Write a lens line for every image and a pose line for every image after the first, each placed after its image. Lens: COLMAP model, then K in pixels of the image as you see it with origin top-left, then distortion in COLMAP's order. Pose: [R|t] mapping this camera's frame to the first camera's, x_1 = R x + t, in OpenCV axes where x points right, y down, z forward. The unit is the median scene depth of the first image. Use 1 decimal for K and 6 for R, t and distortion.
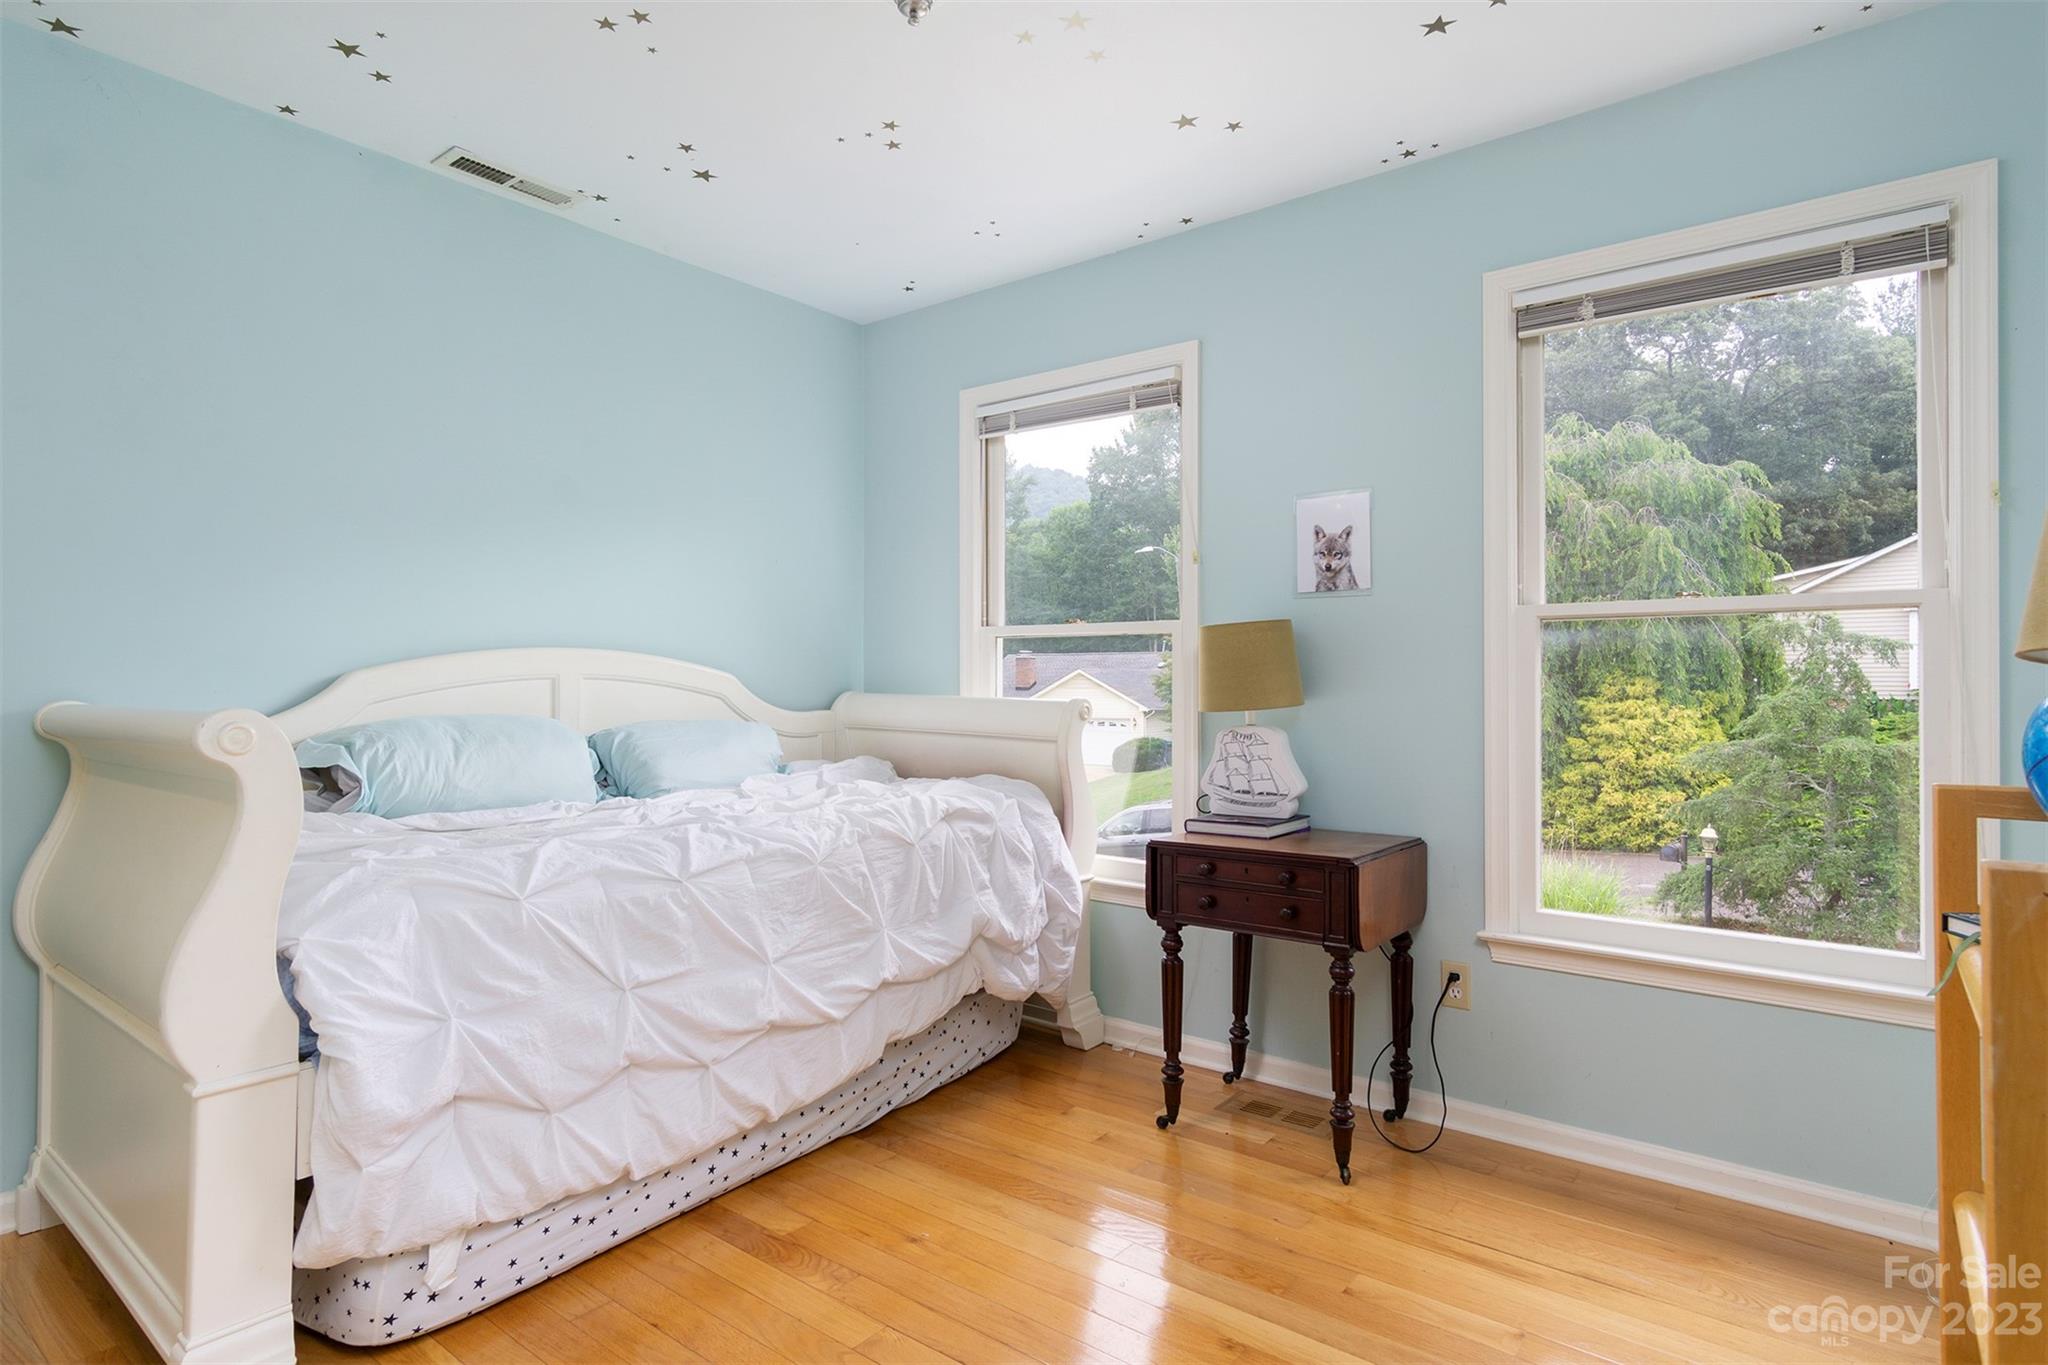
lens RADIAL K [[1057.3, 0, 1026.1], [0, 1057.3, 688.1], [0, 0, 1]] dist [0.003793, 0.000812]
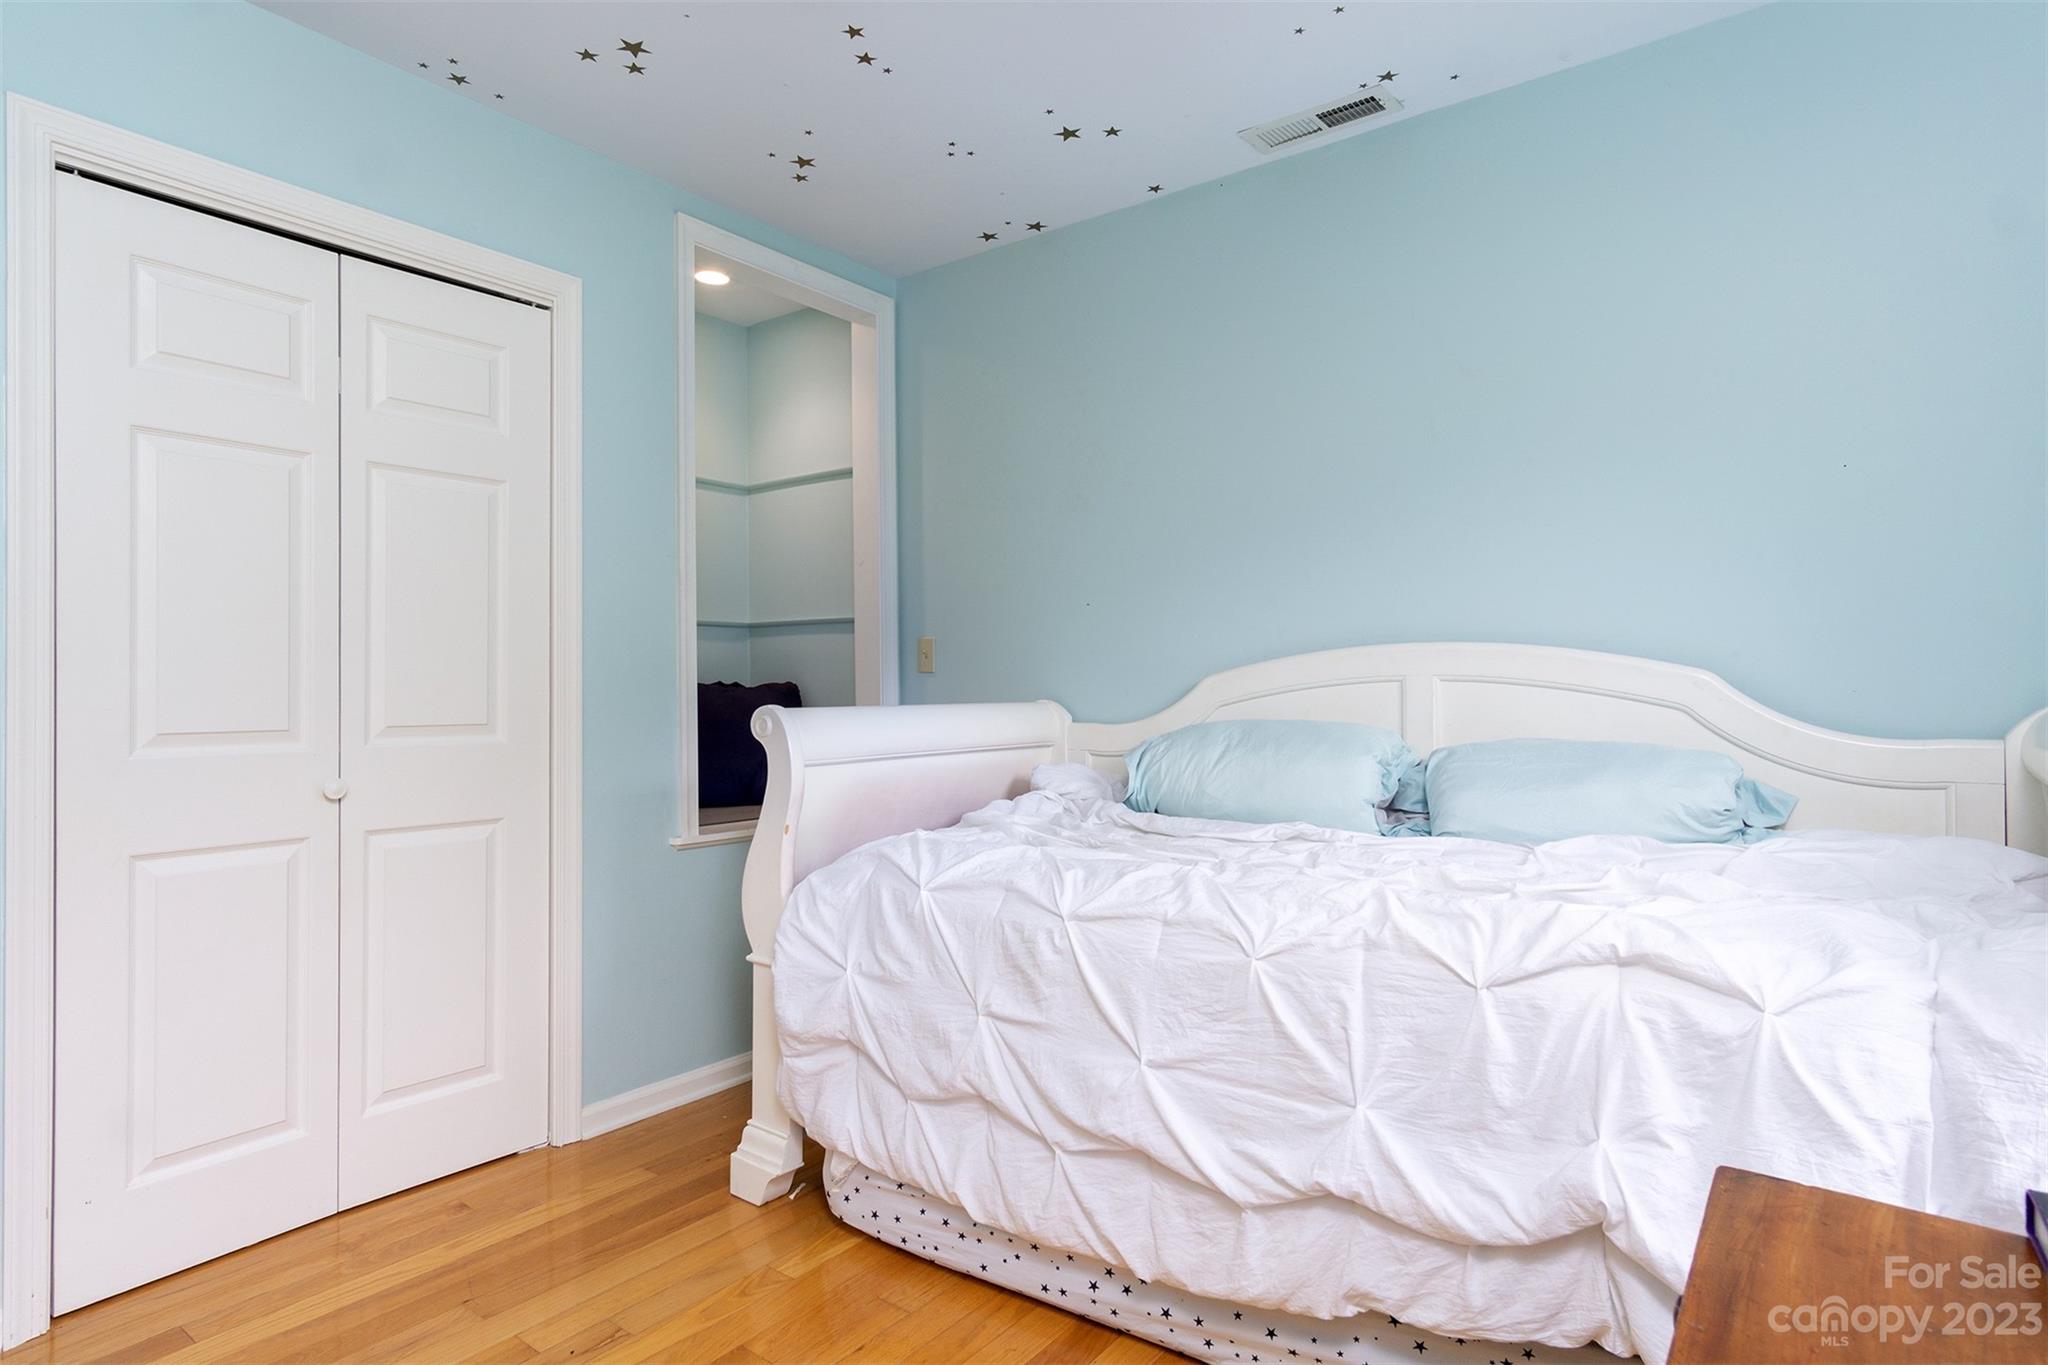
lens RADIAL K [[1086.7, 0, 1022.5], [0, 1086.7, 694.9], [0, 0, 1]] dist [0.003550, 0.001568]
pose [[0.028510, 0.008248, -0.999559, 0.511462], [-0.002209, 0.999964, 0.008188, -0.004367], [0.999591, 0.001974, 0.028528, 0.886960]]
